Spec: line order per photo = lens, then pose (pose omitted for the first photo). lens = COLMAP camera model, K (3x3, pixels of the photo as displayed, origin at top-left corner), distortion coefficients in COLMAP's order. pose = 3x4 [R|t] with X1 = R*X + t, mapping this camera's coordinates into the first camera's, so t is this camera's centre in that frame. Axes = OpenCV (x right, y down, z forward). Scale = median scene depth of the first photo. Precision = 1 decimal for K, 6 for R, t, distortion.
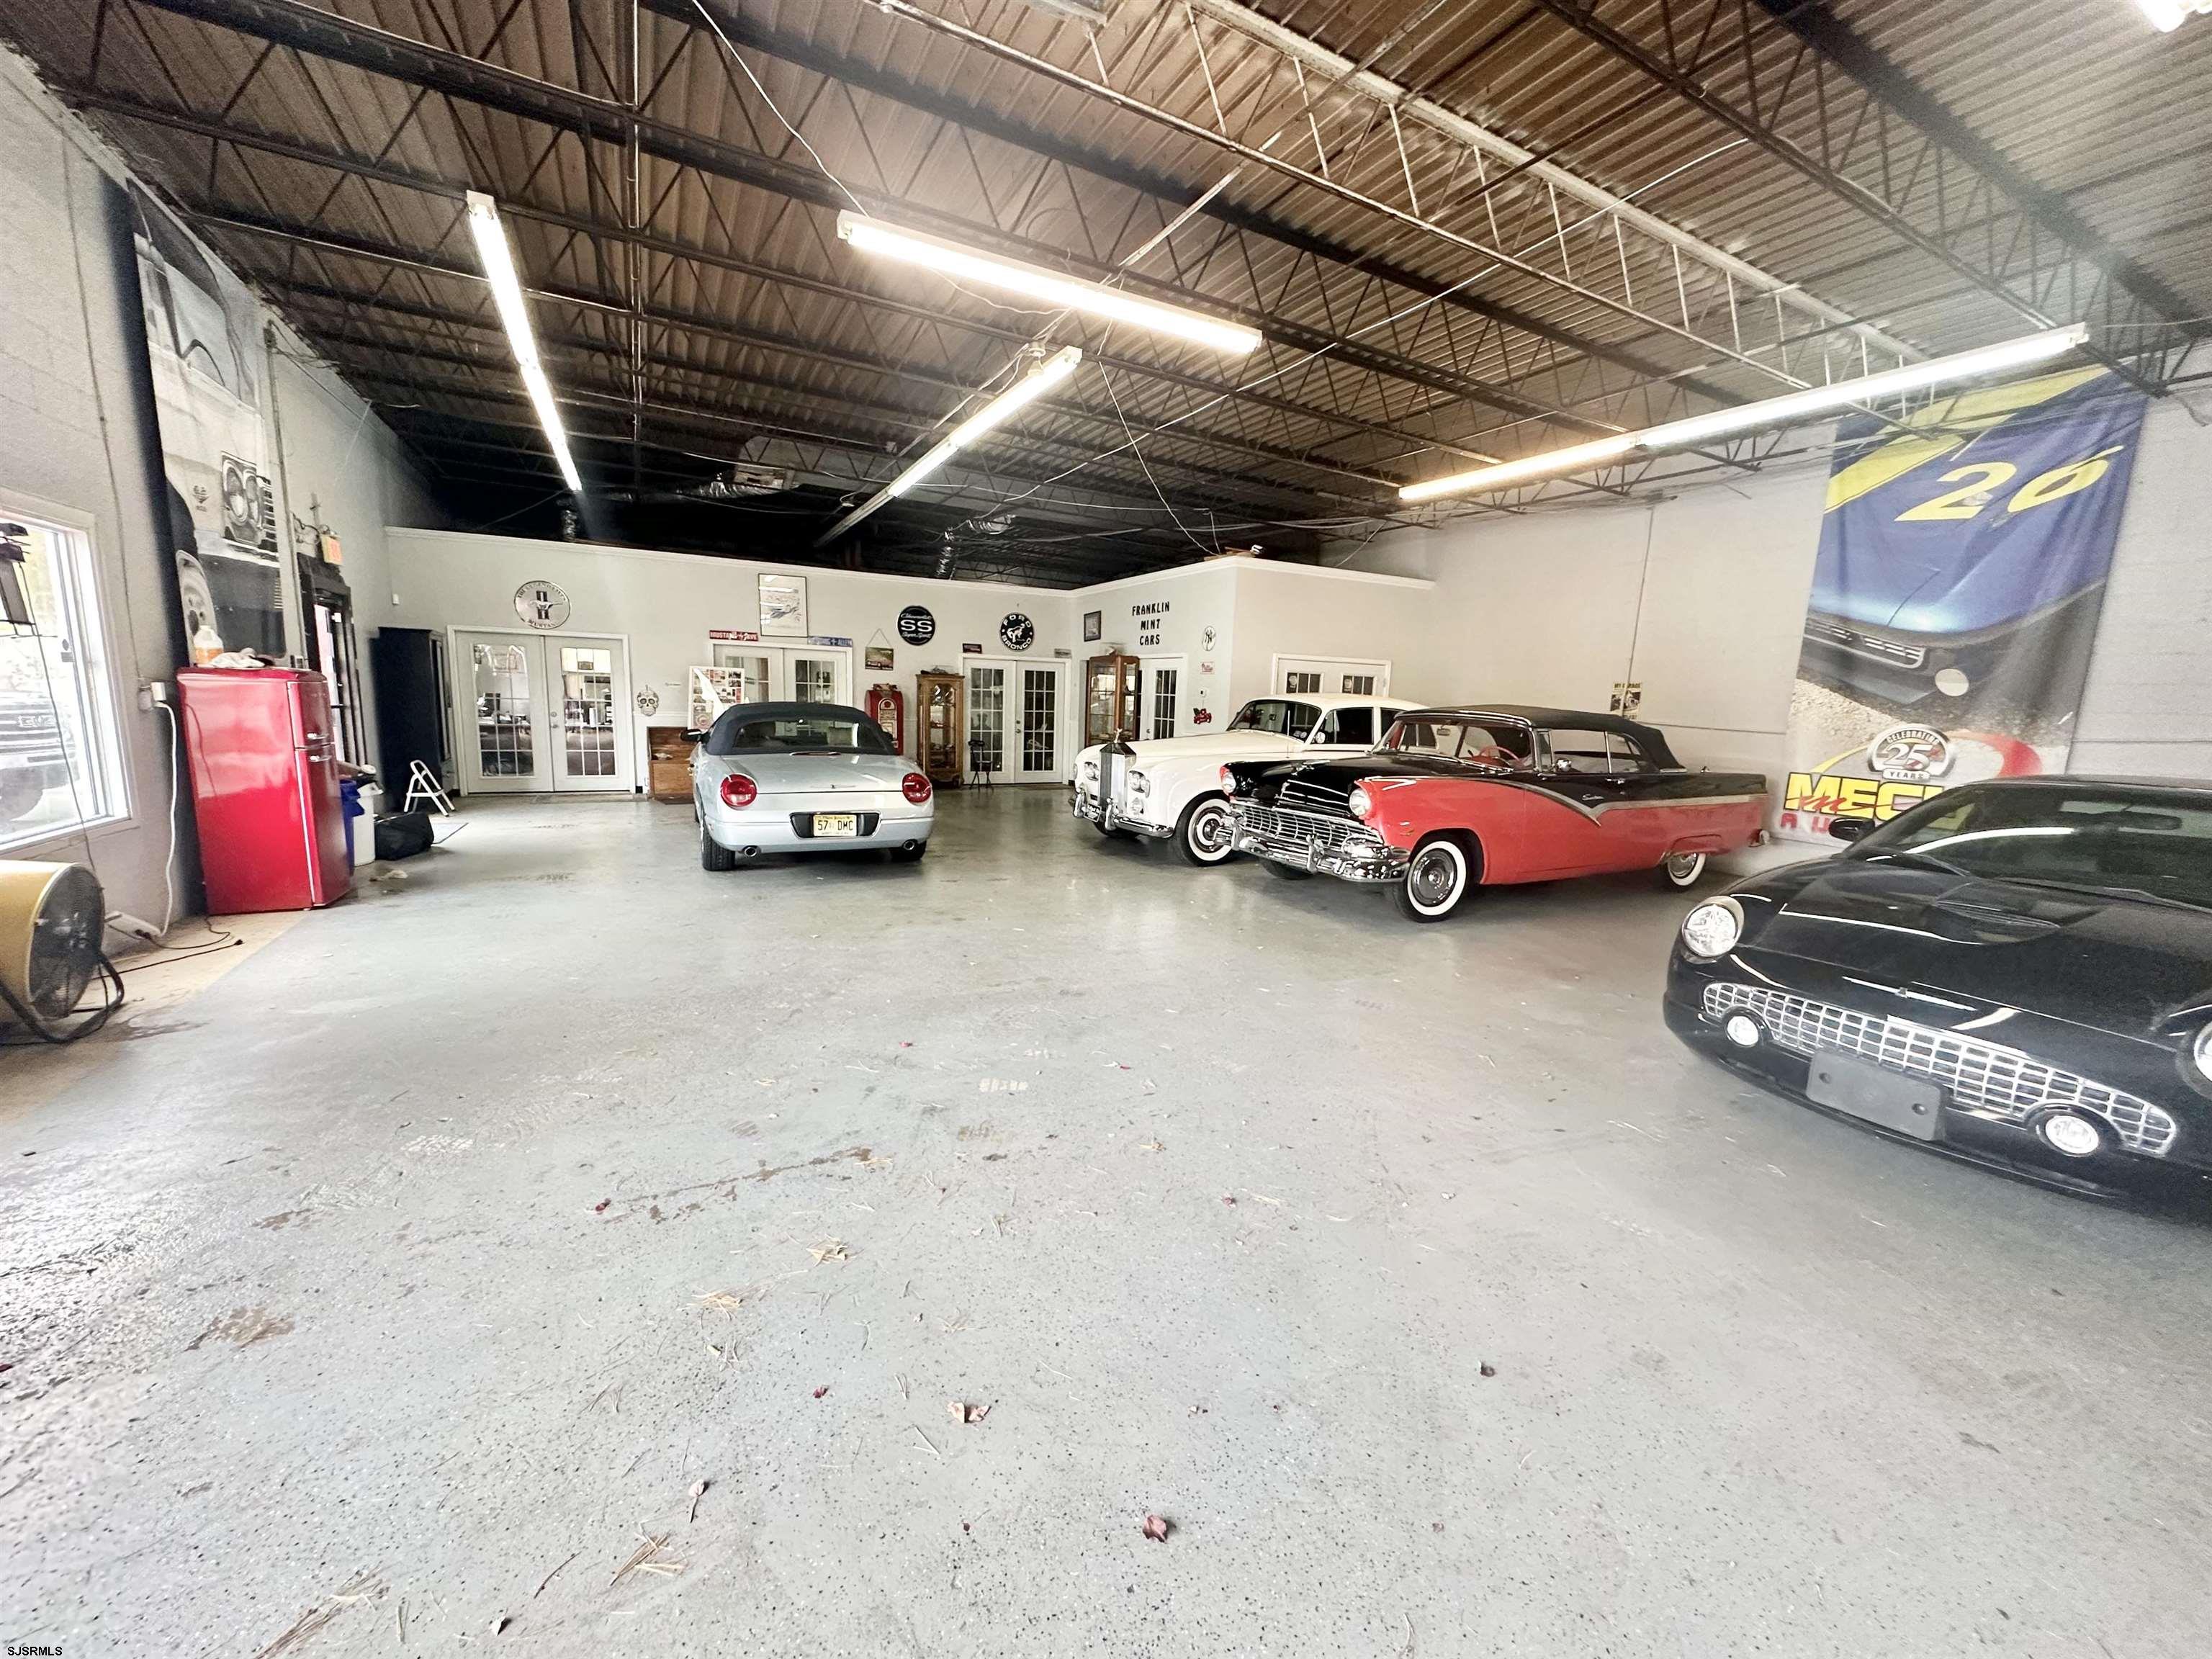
lens RADIAL K [[884.5, 0, 1109.8], [0, 884.5, 832.8], [0, 0, 1]] dist [0.000437, -0.000134]
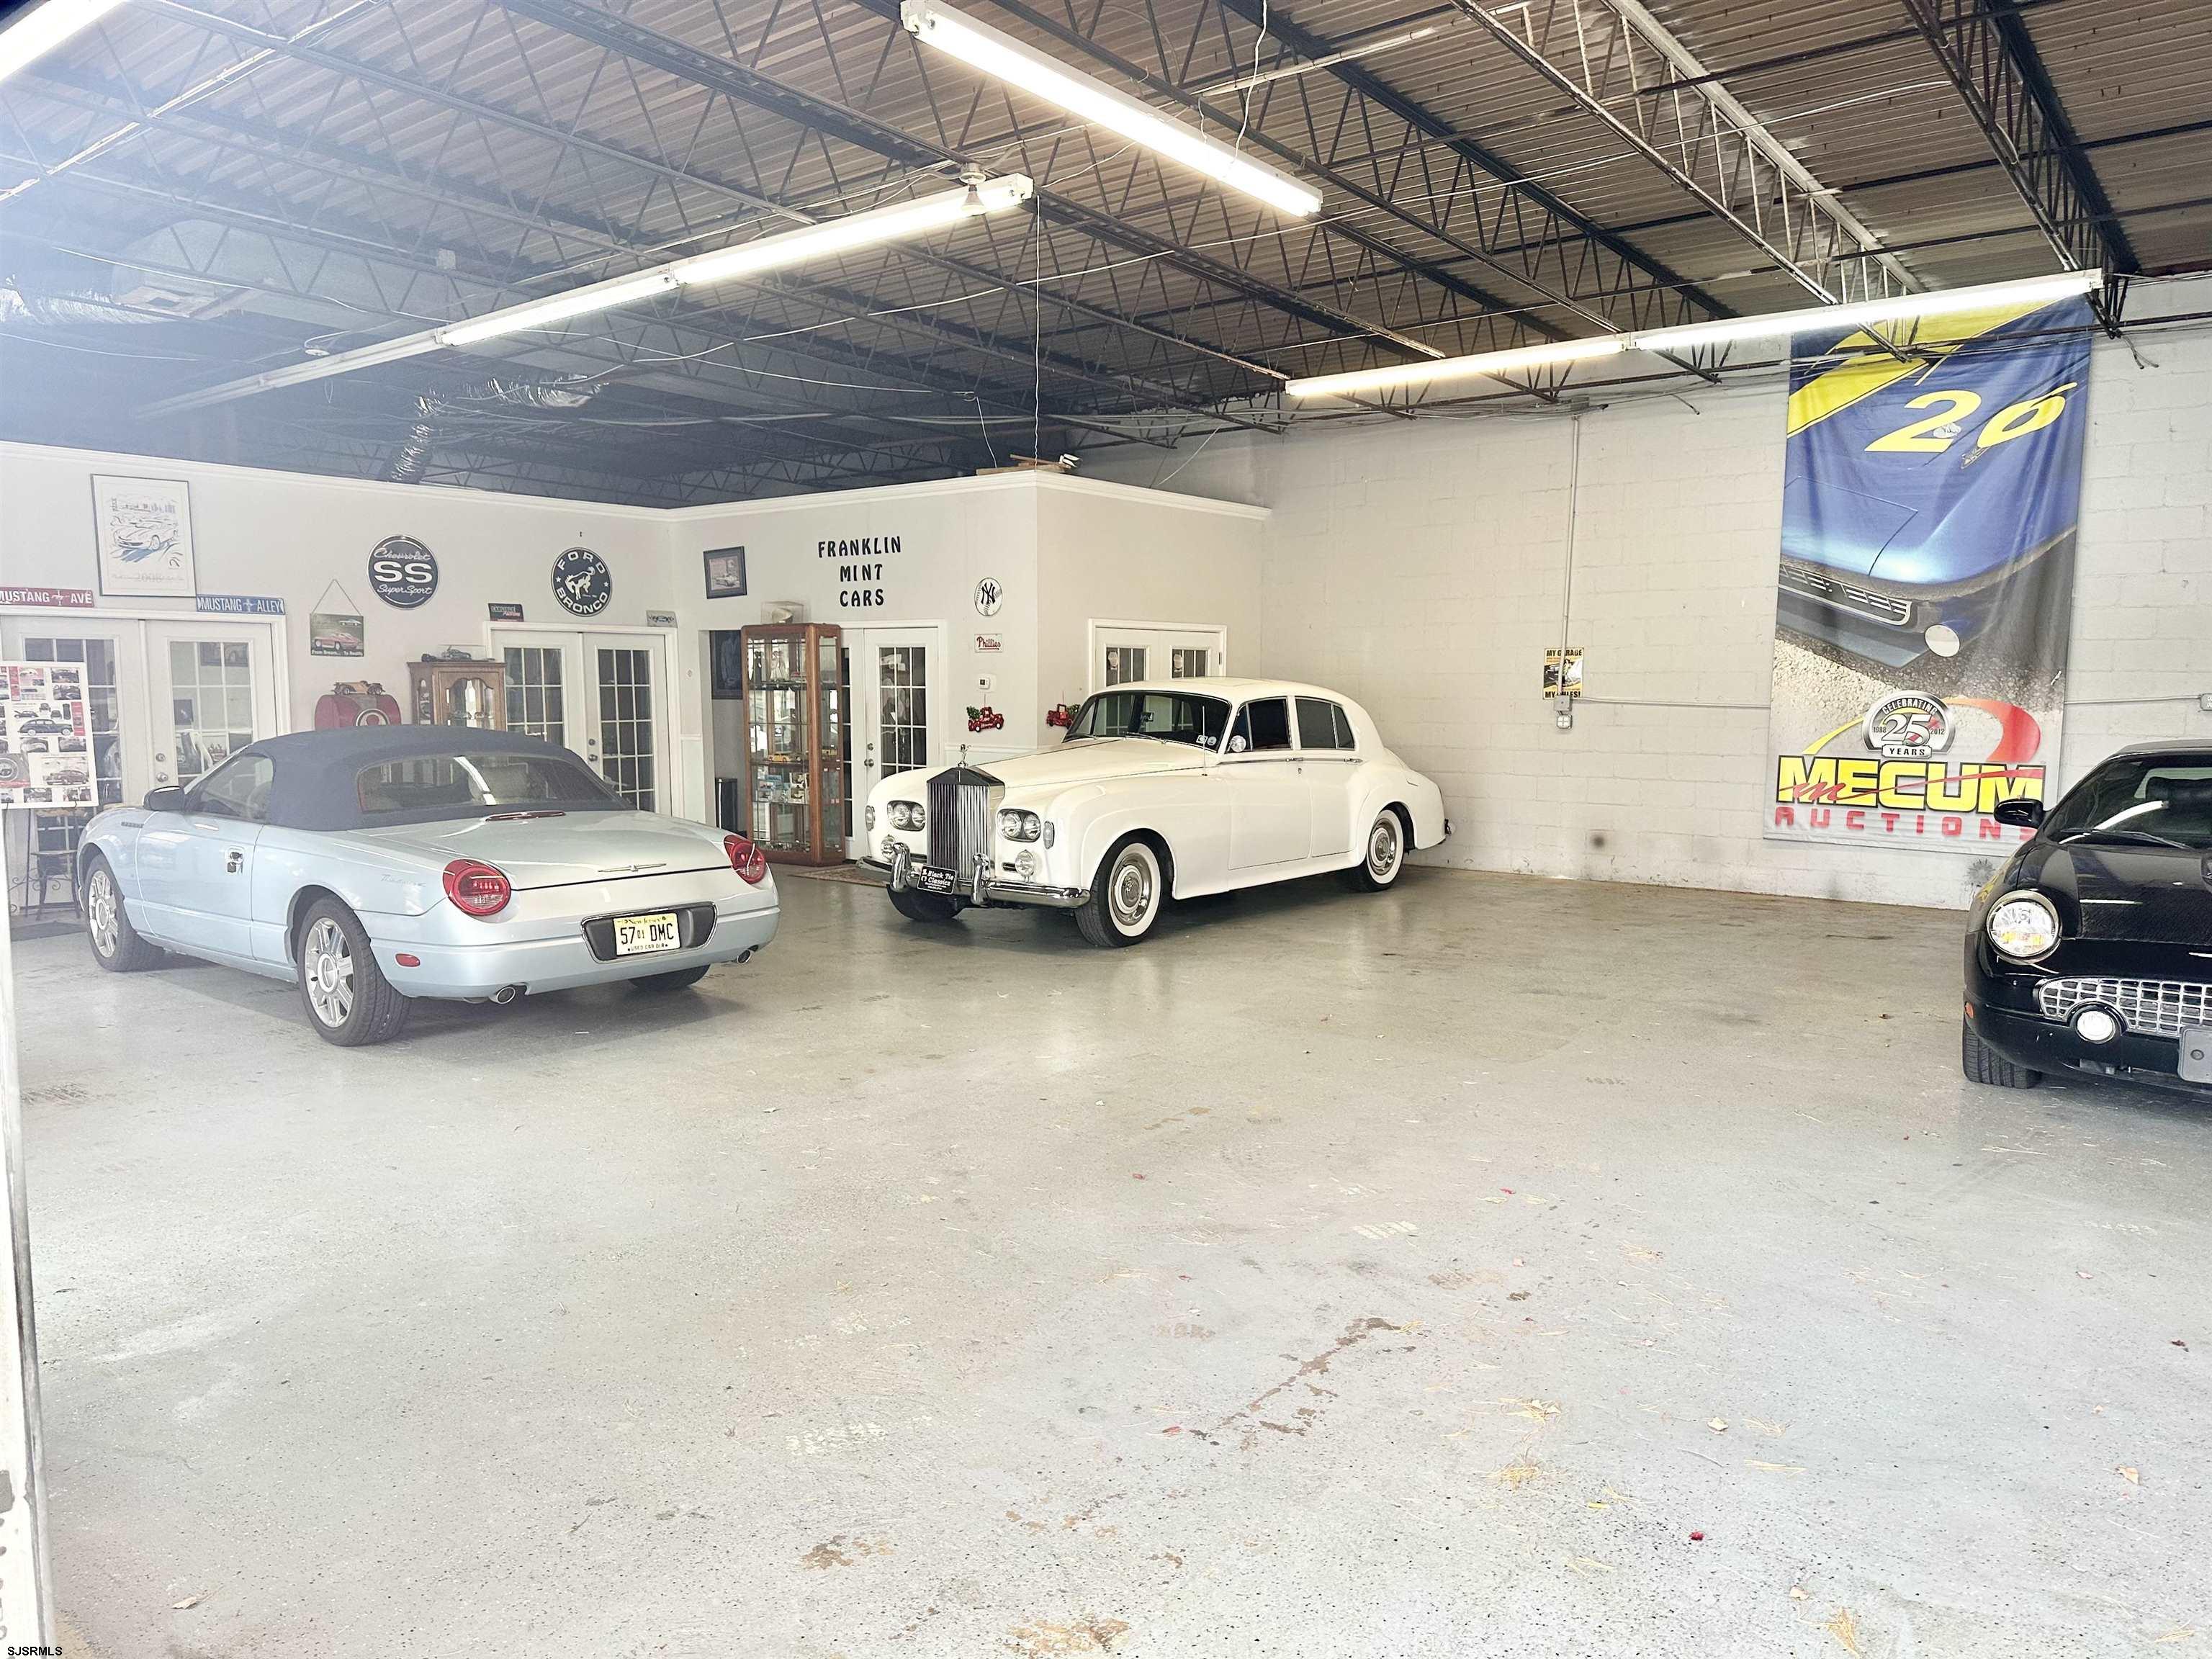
lens RADIAL K [[1560.1, 0, 1100.7], [0, 1560.1, 830.0], [0, 0, 1]] dist [0.090733, -0.103323]
pose [[0.911366, -0.072162, 0.405223, -0.305677], [0.093989, 0.994986, -0.034199, -0.008465], [-0.400723, 0.069255, 0.913578, -0.045746]]
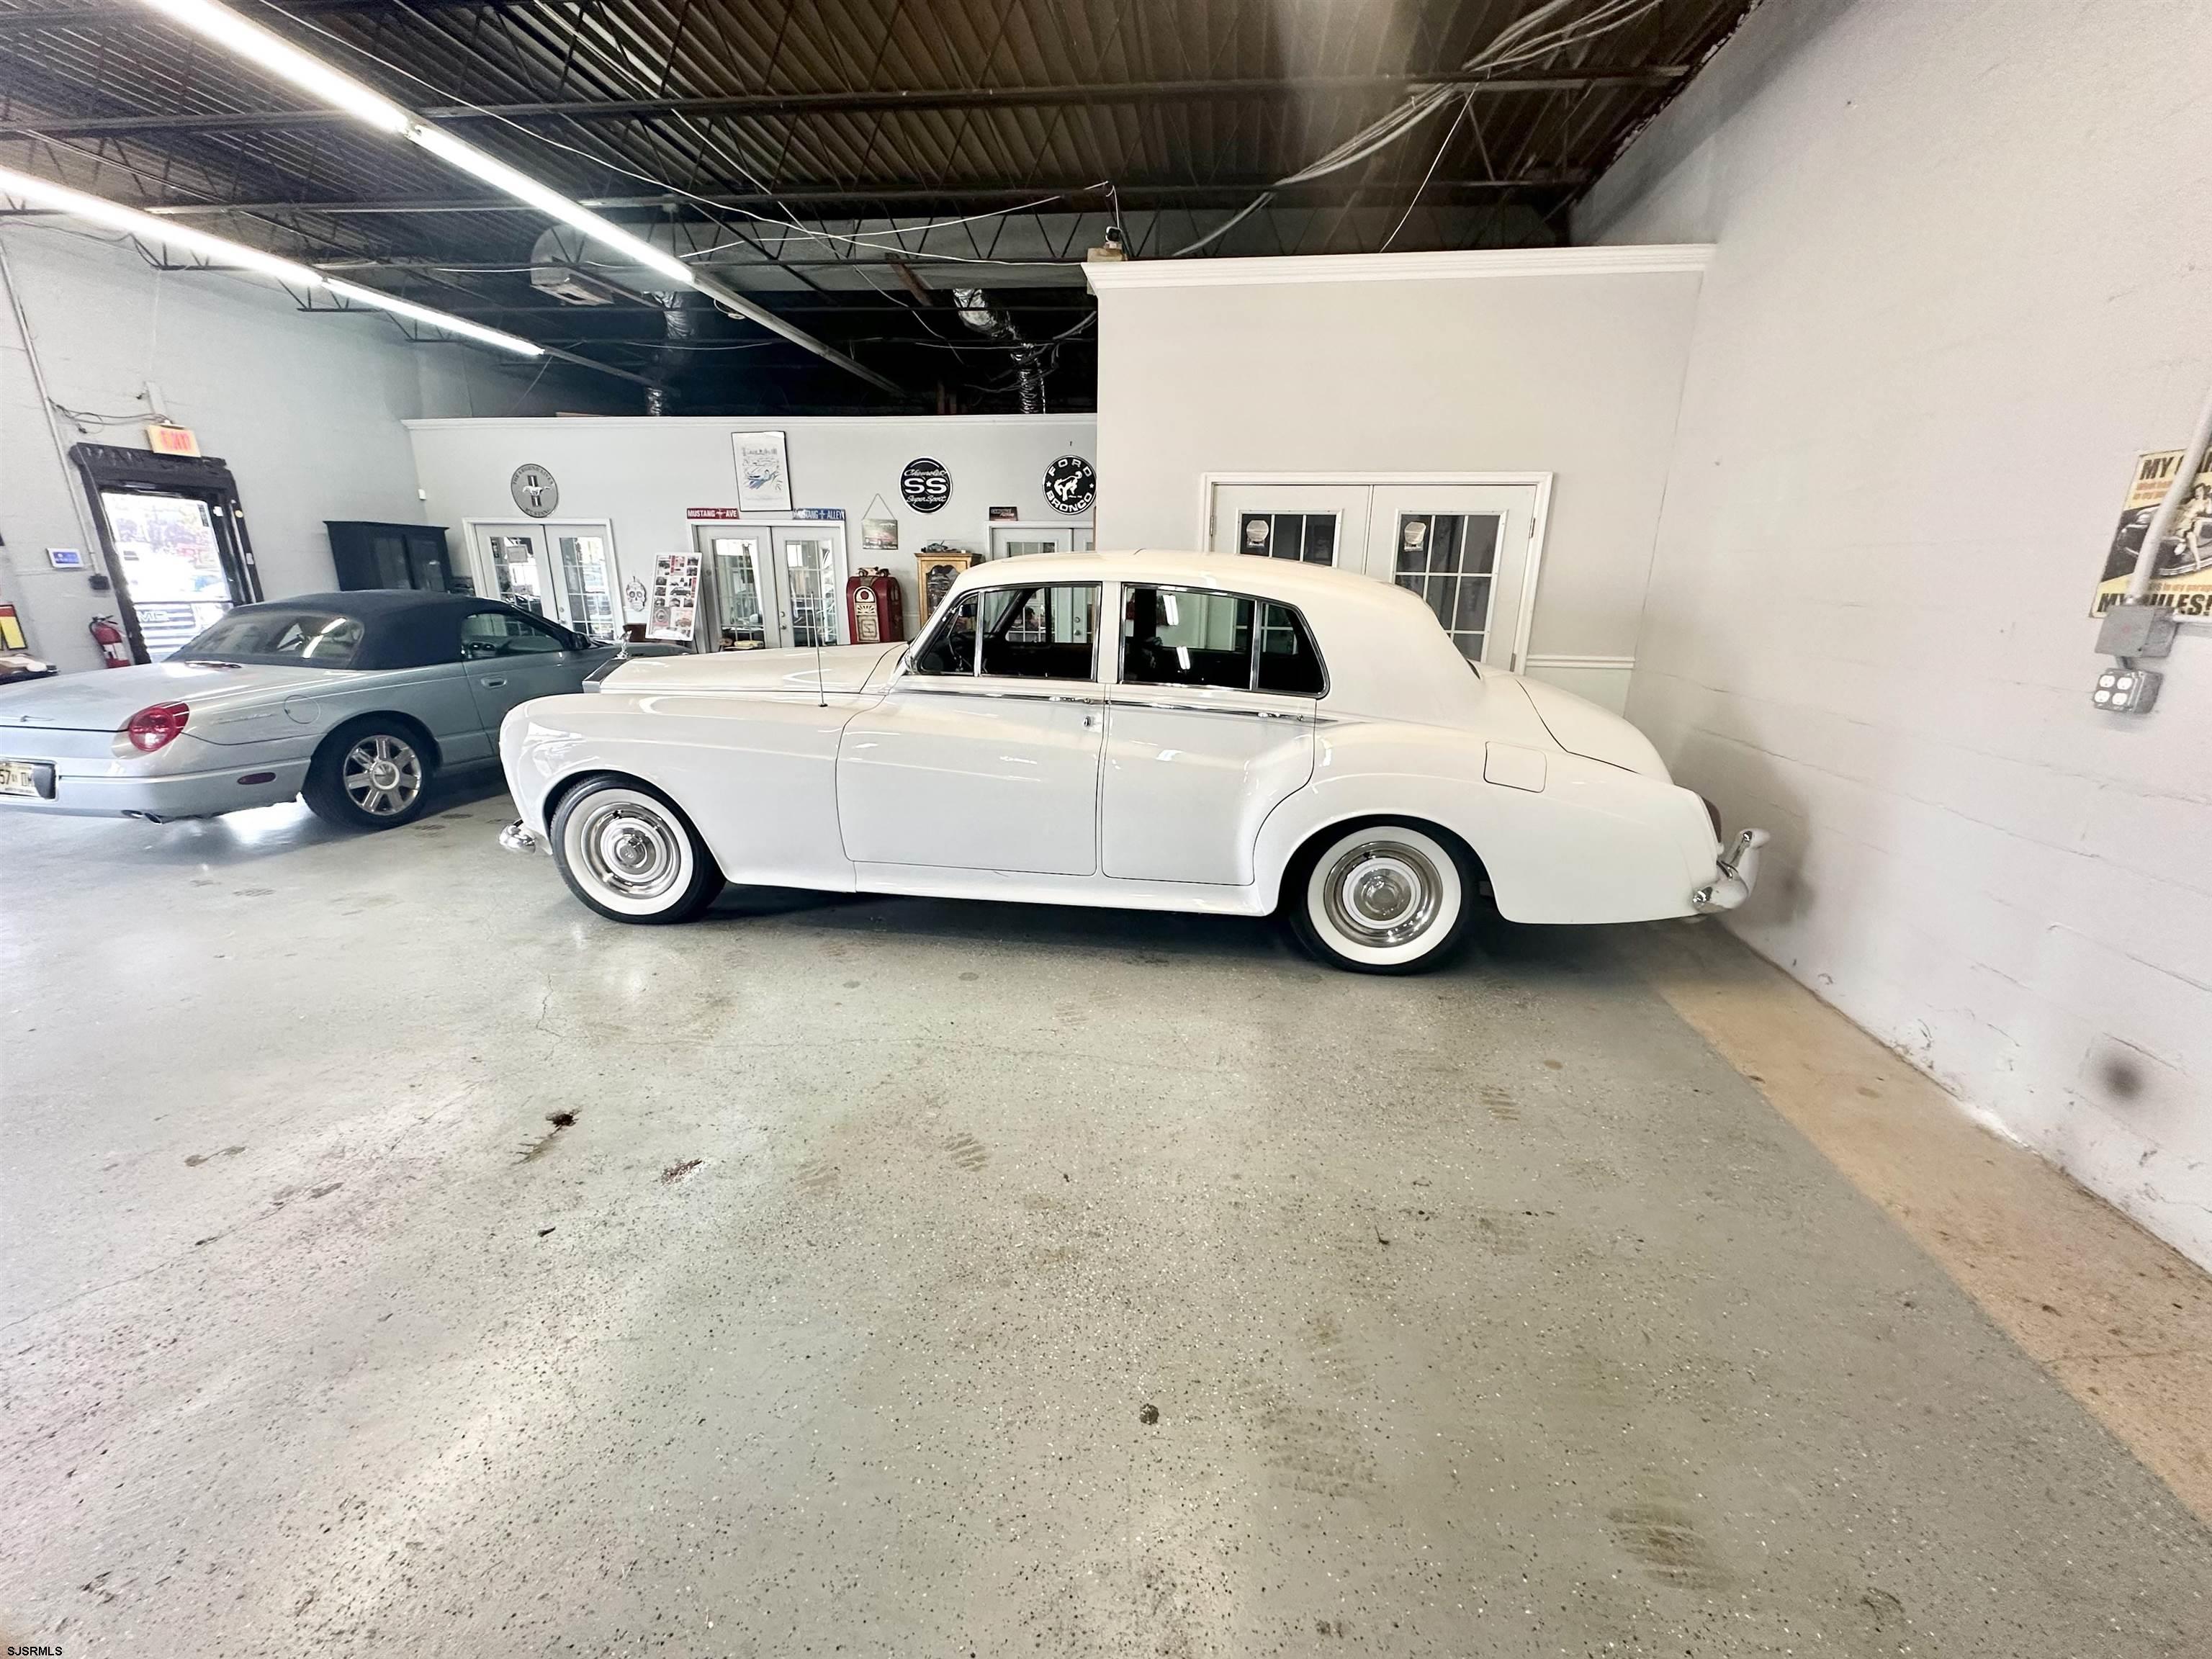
lens RADIAL K [[884.5, 0, 1108.1], [0, 884.5, 818.2], [0, 0, 1]] dist [0.000437, -0.000134]
pose [[0.818214, 0.129453, -0.560150, 0.463421], [-0.074119, 0.989941, 0.120513, -0.078158], [0.570117, -0.057087, 0.819578, 0.608851]]
